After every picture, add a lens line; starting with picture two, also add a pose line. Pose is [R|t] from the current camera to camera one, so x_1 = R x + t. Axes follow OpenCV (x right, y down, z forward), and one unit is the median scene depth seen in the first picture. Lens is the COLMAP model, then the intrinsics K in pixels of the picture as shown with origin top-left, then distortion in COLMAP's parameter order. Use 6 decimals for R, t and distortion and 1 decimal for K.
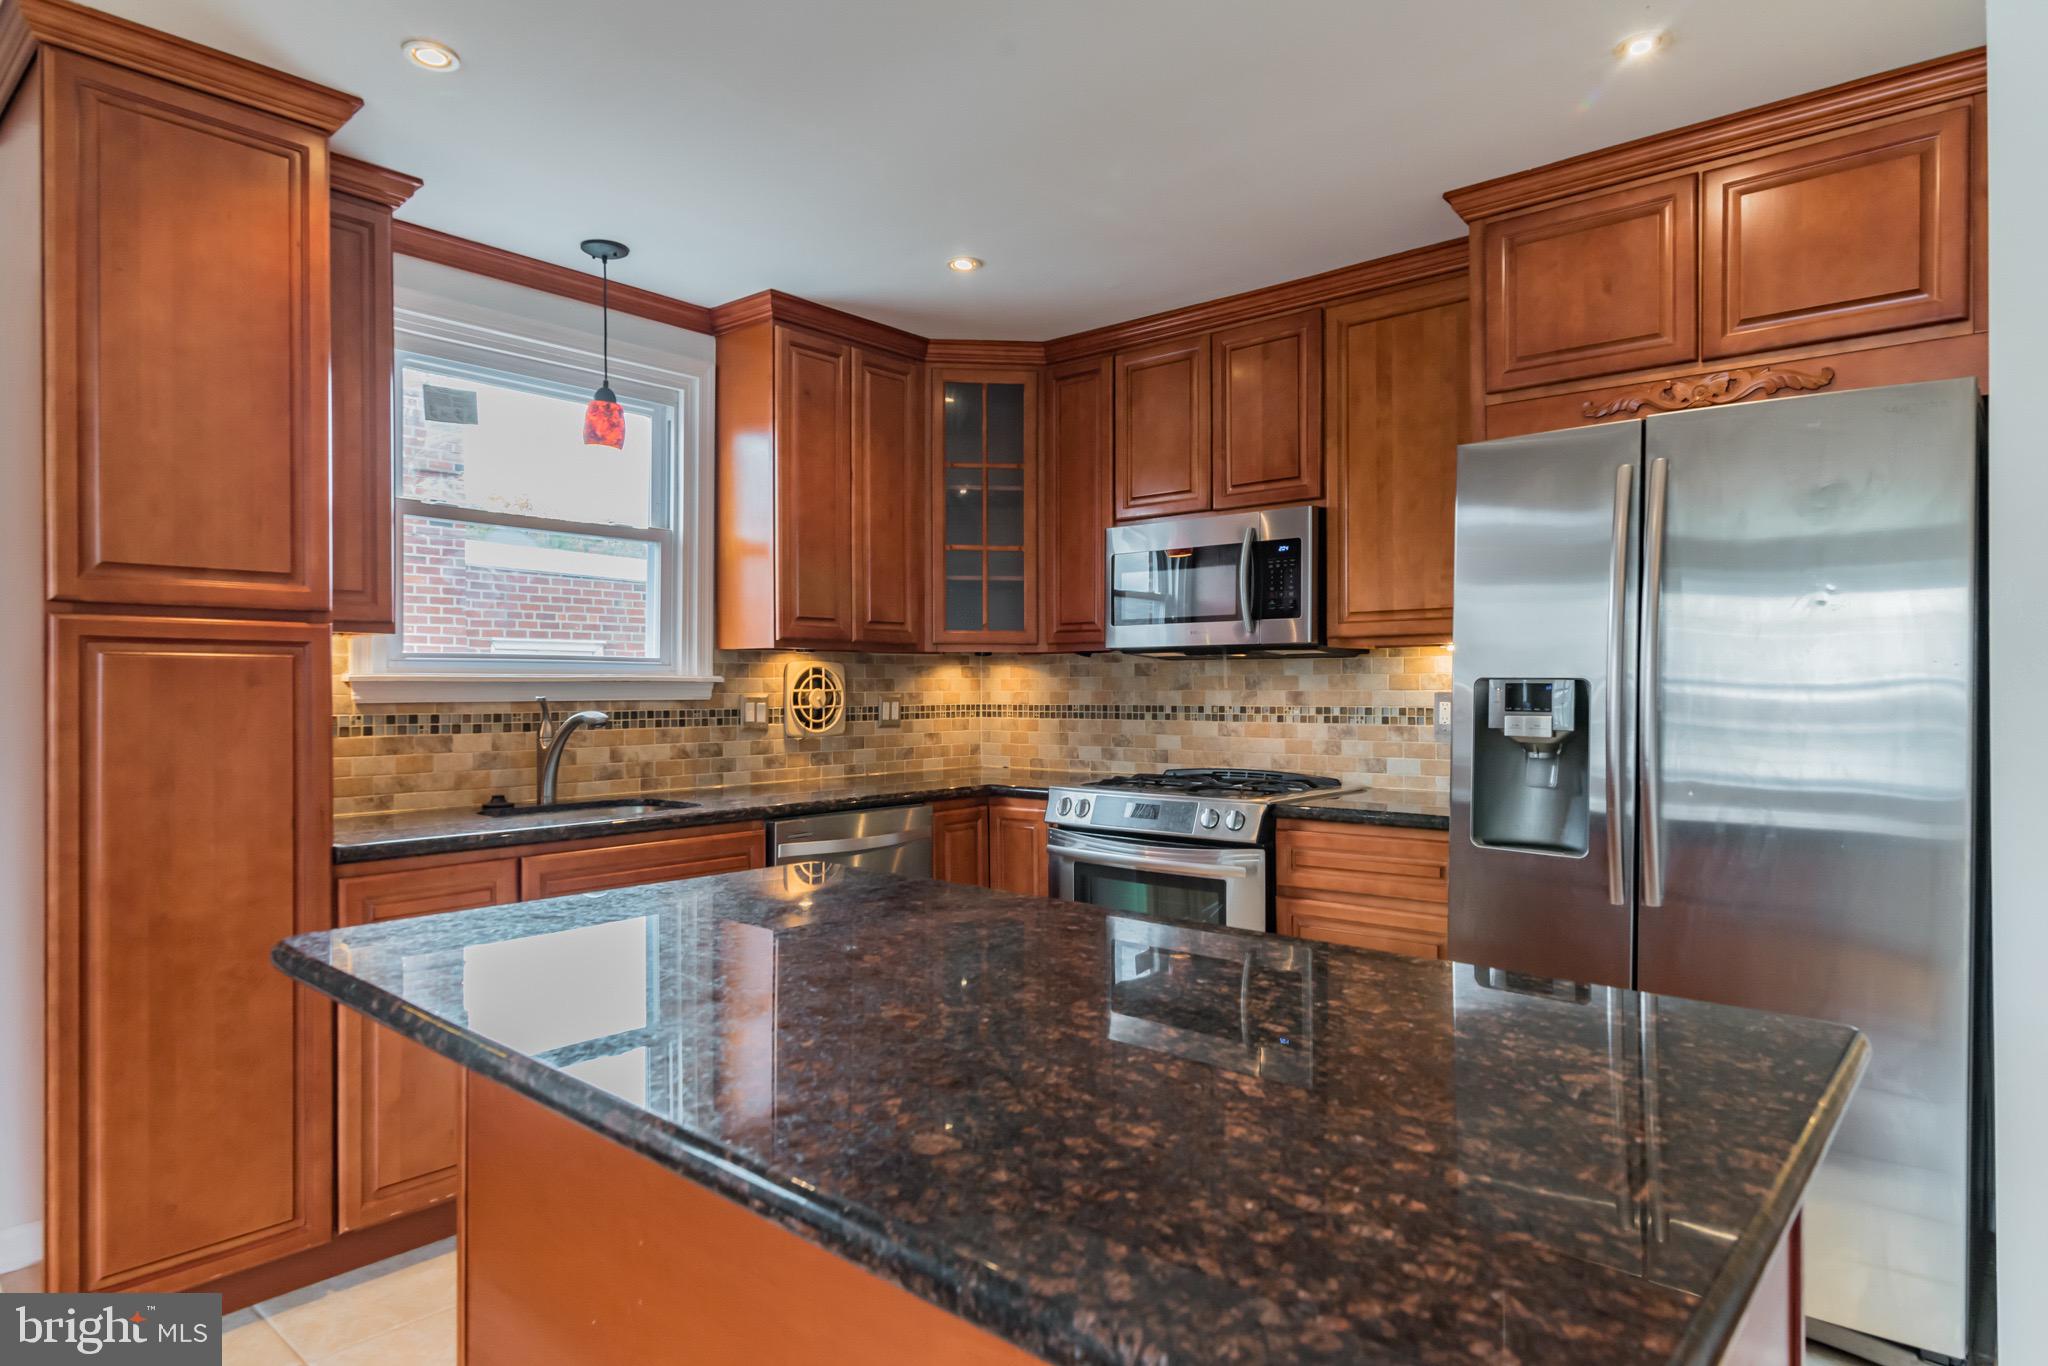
lens RADIAL K [[1165.8, 0, 1028.1], [0, 1165.8, 684.8], [0, 0, 1]] dist [0.000017, 0.001367]
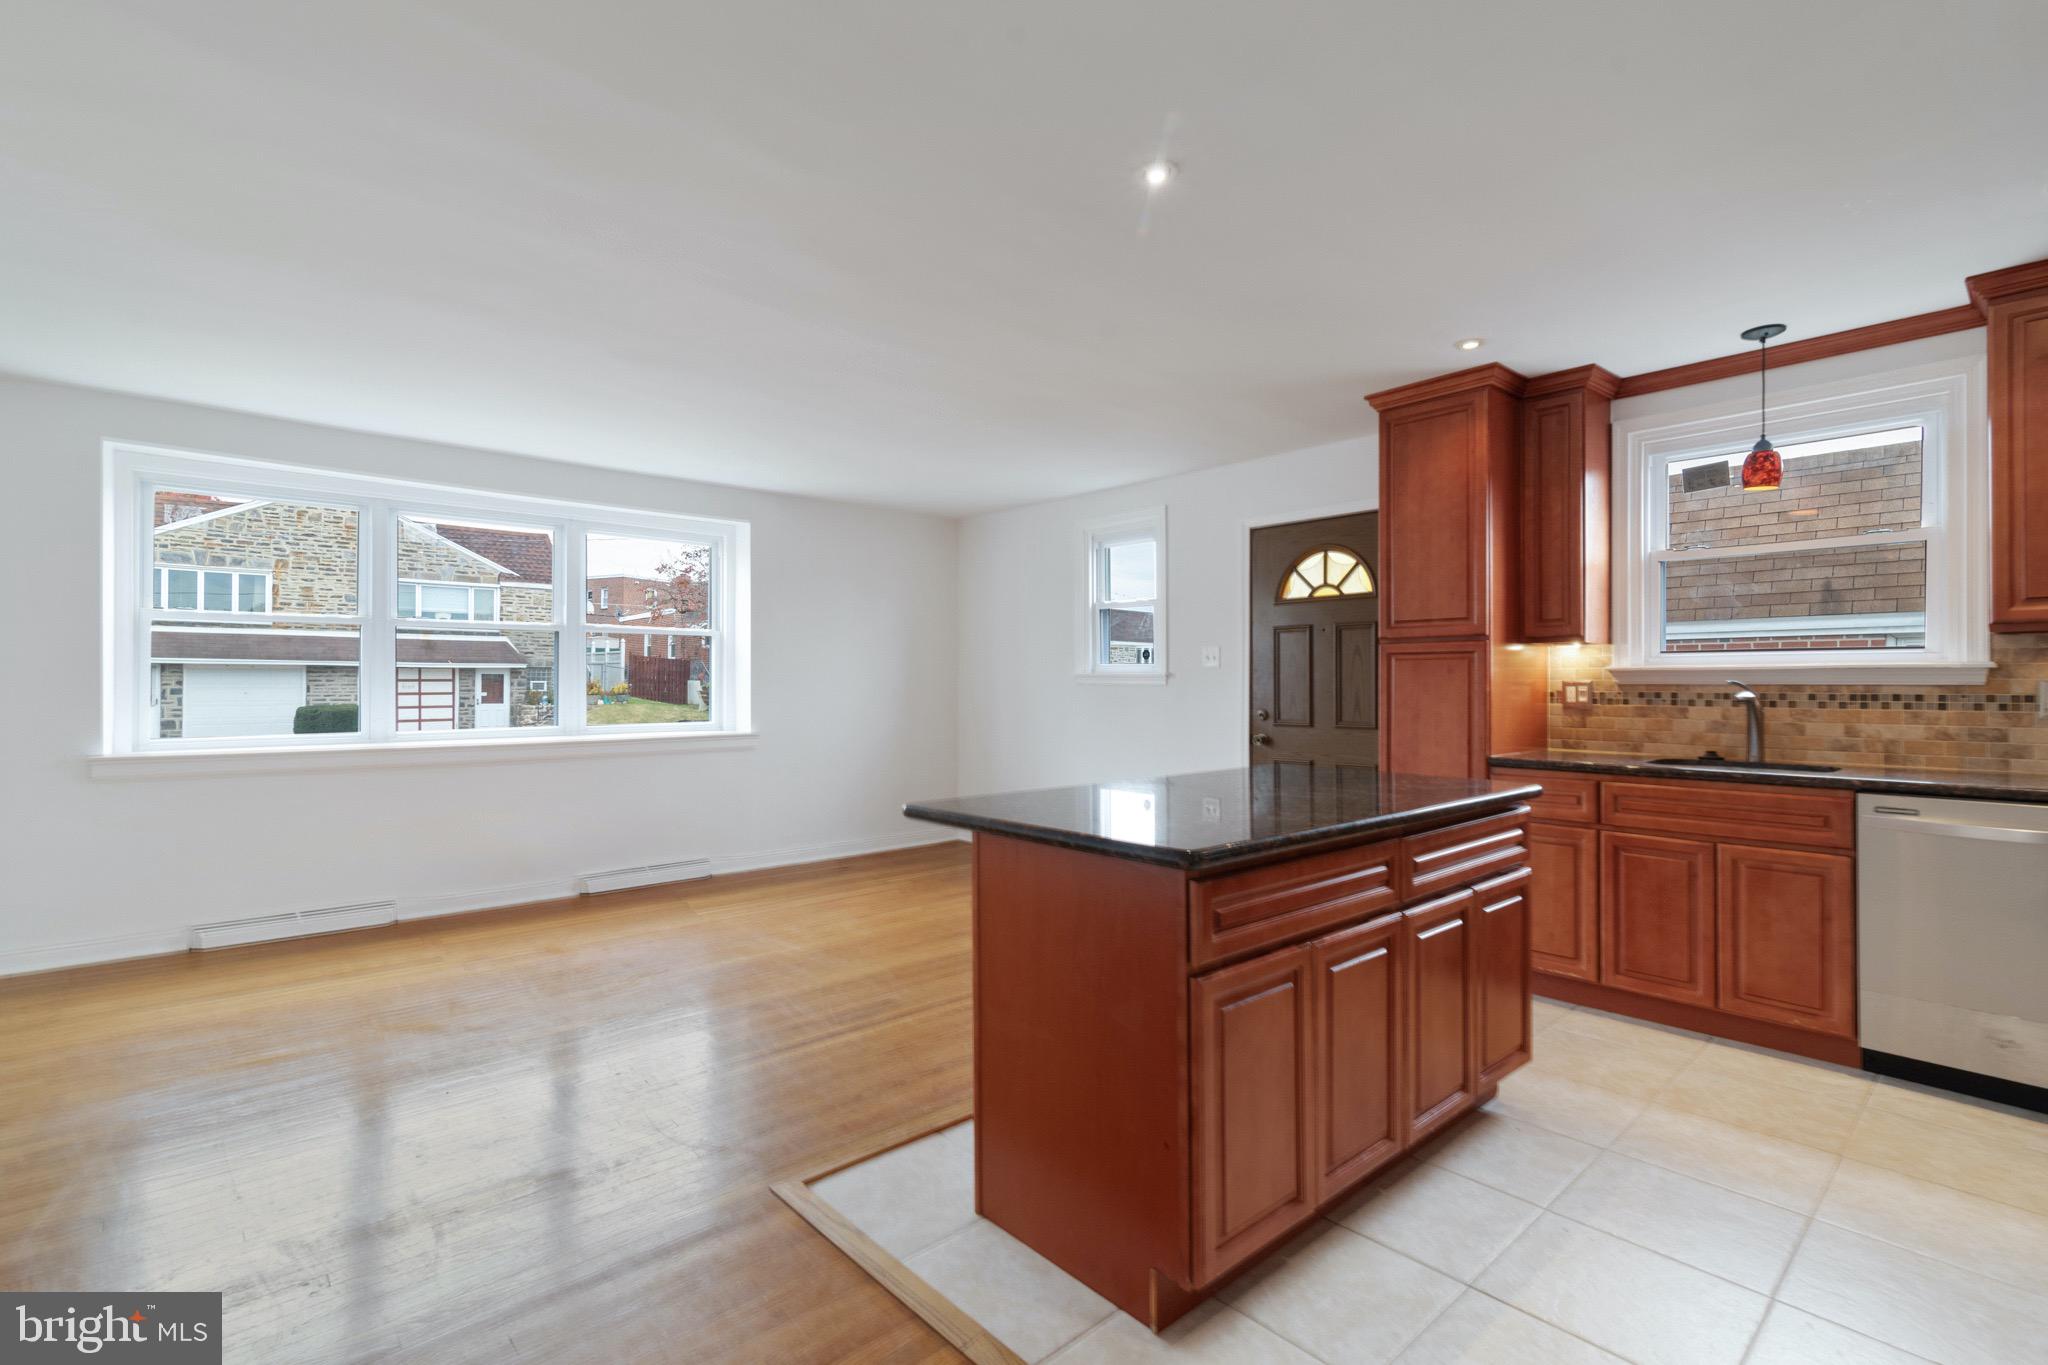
lens RADIAL K [[932.3, 0, 1028.9], [0, 932.3, 680.6], [0, 0, 1]] dist [0.013772, -0.001515]
pose [[-0.126481, -0.001209, -0.991968, 0.648530], [0.001633, 0.999998, -0.001427, 0.008761], [0.991968, -0.001800, -0.126479, 0.278209]]
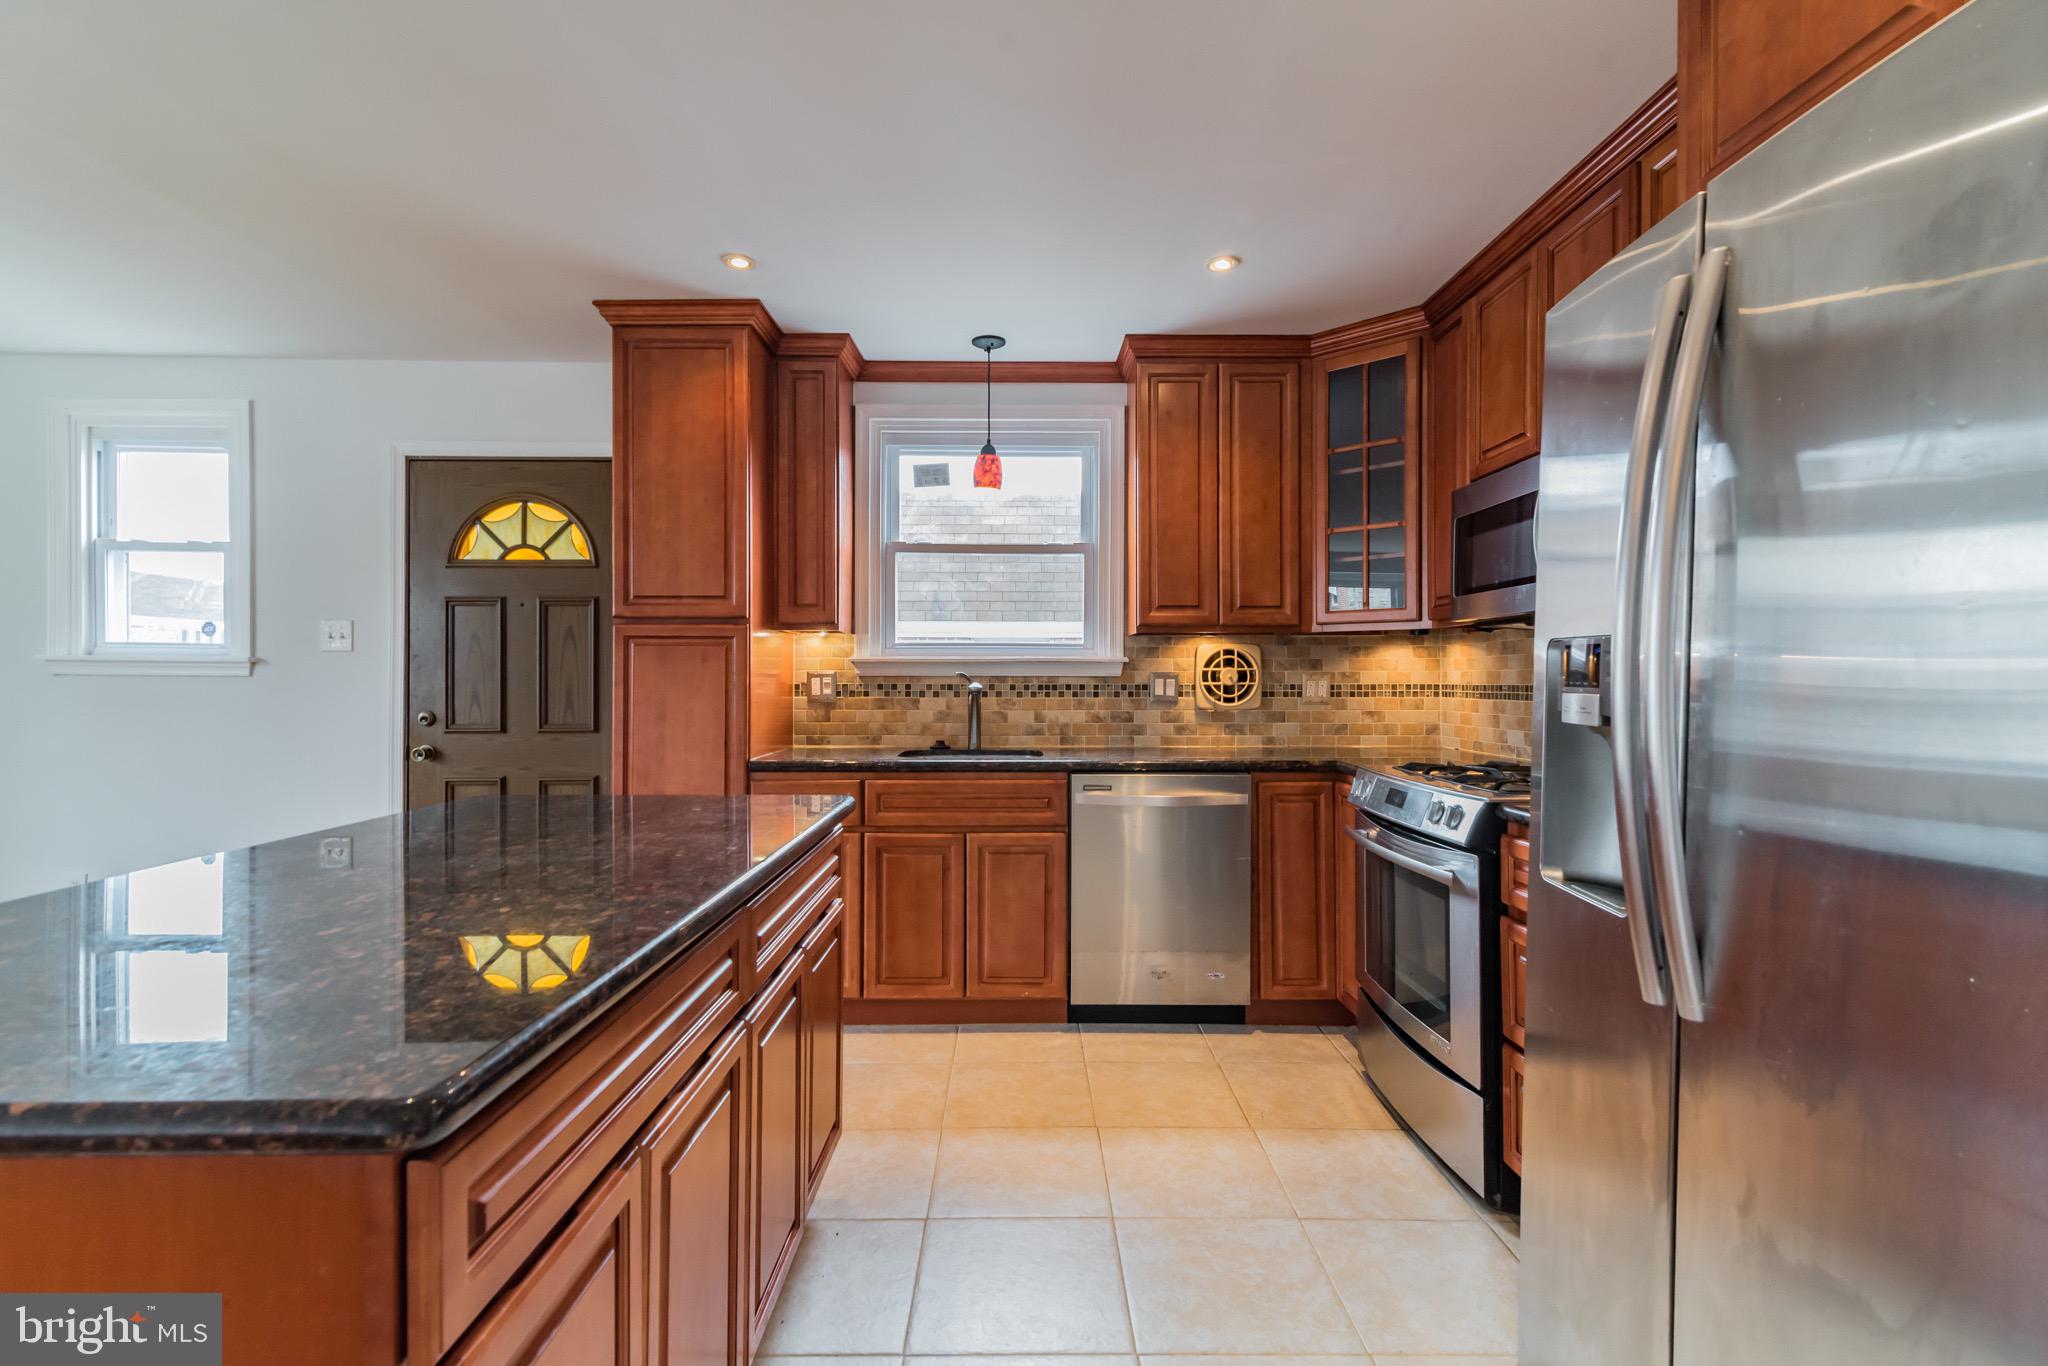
lens RADIAL K [[932.3, 0, 1025.0], [0, 932.3, 671.4], [0, 0, 1]] dist [0.013772, -0.001515]
pose [[0.659607, -0.001682, -0.751609, 0.407243], [-0.000758, 0.999995, -0.002903, 0.010513], [0.751611, 0.002485, 0.659602, 0.267710]]
